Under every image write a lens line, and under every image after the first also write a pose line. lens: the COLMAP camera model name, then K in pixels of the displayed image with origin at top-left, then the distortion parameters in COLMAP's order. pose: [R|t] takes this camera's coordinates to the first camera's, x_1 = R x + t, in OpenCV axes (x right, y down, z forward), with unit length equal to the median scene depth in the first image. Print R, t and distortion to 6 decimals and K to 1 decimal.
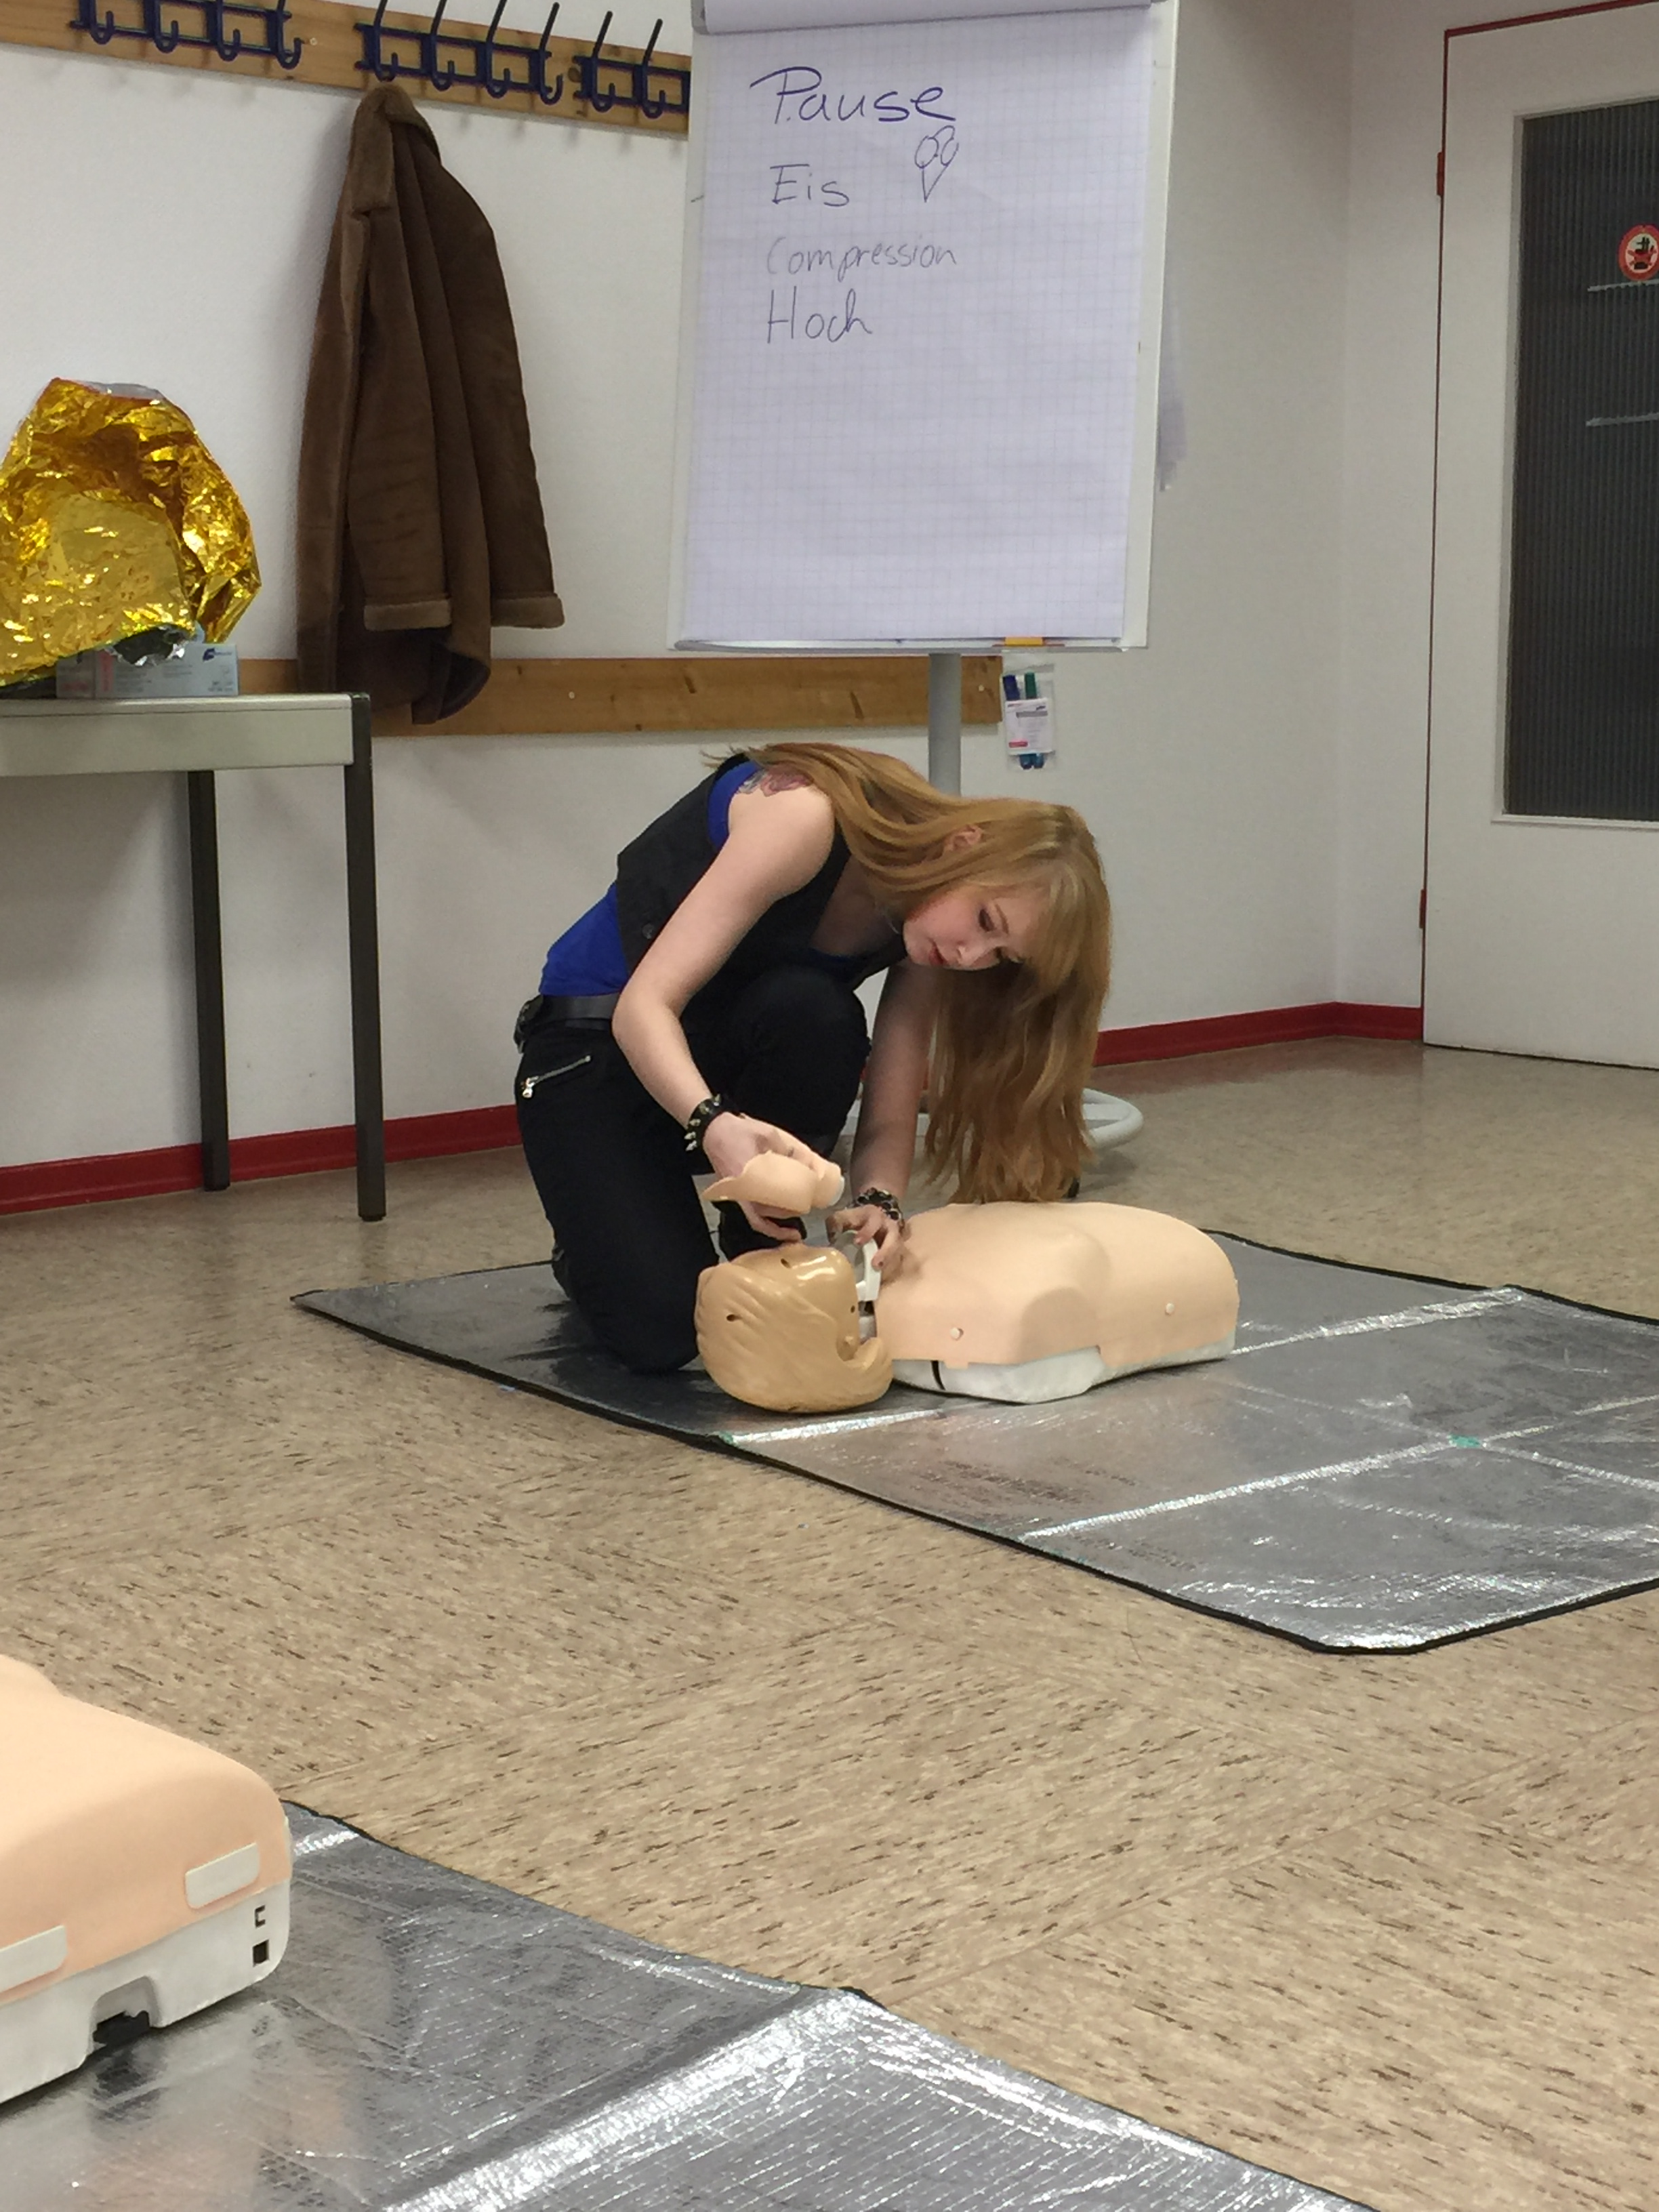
lens RADIAL K [[3307.7, 0, 831.7], [0, 3307.7, 1106.8], [0, 0, 1]] dist [0.049512, 0.083410]
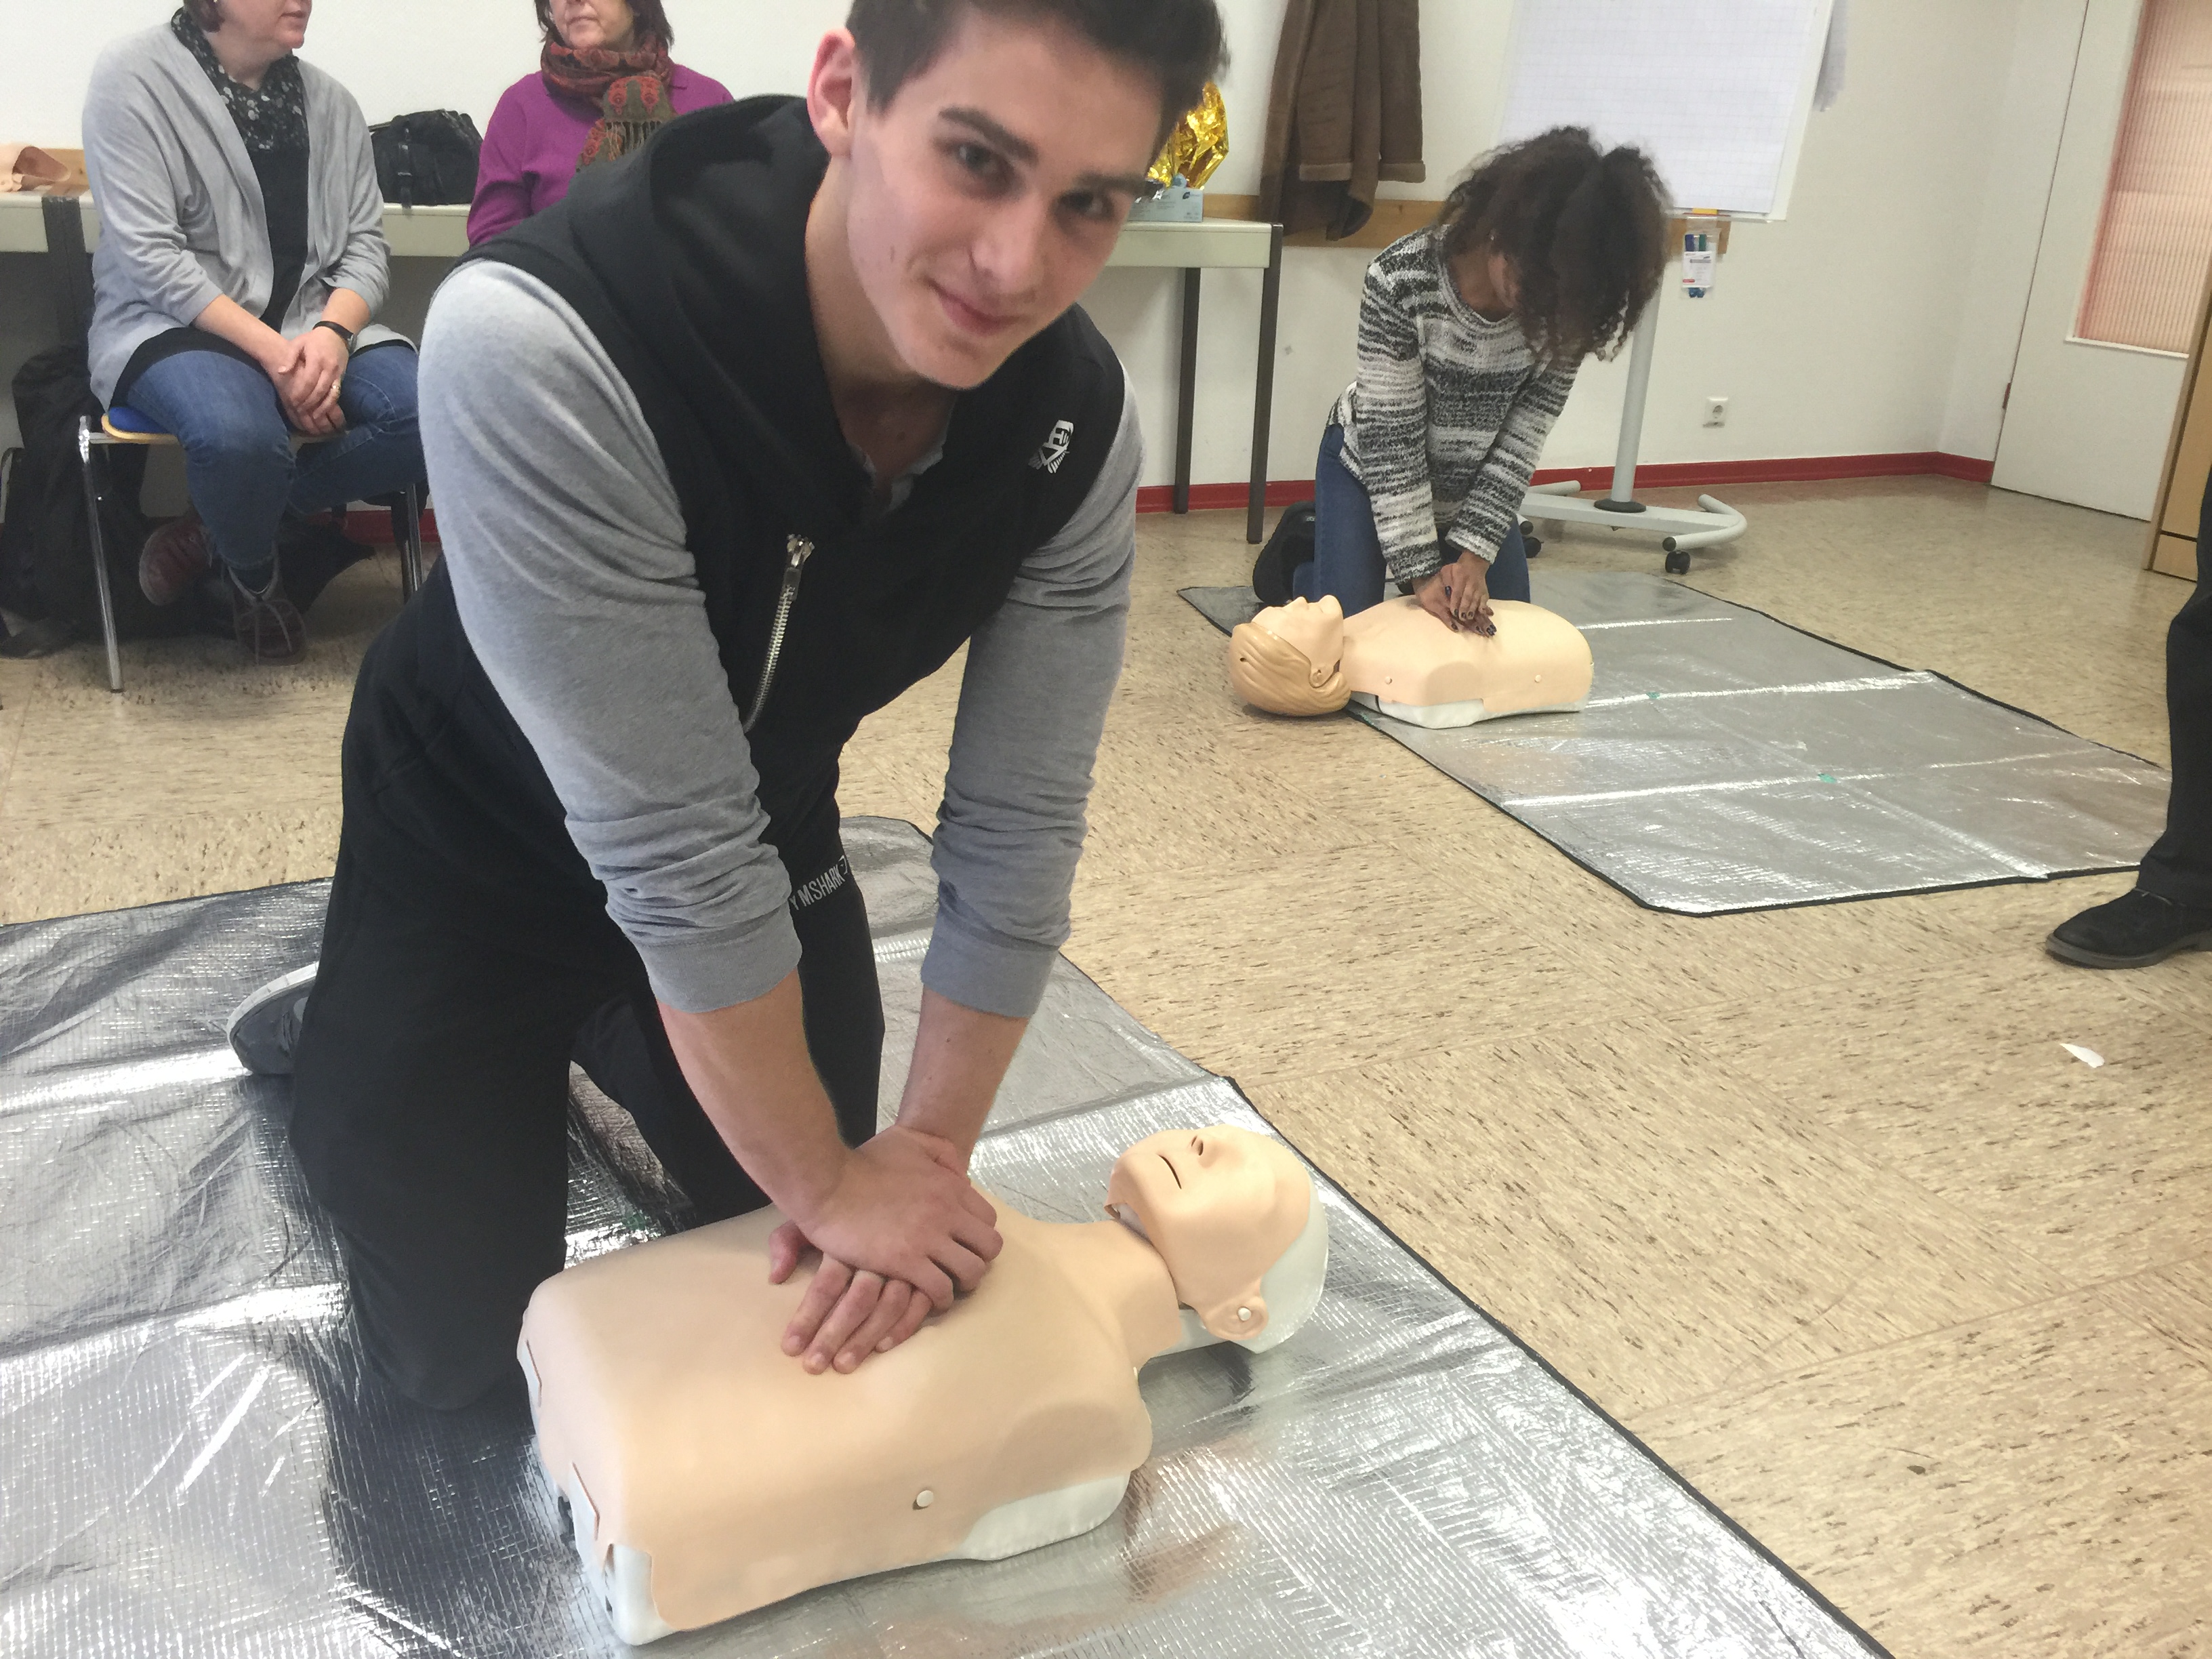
lens RADIAL K [[1875.2, 0, 1106.0], [0, 1875.2, 829.5], [0, 0, 1]] dist [0.078175, -0.116146]
pose [[0.949544, 0.151660, -0.274529, 0.097037], [-0.091520, 0.971203, 0.219976, -0.035606], [0.299985, -0.183751, 0.936079, 0.037672]]
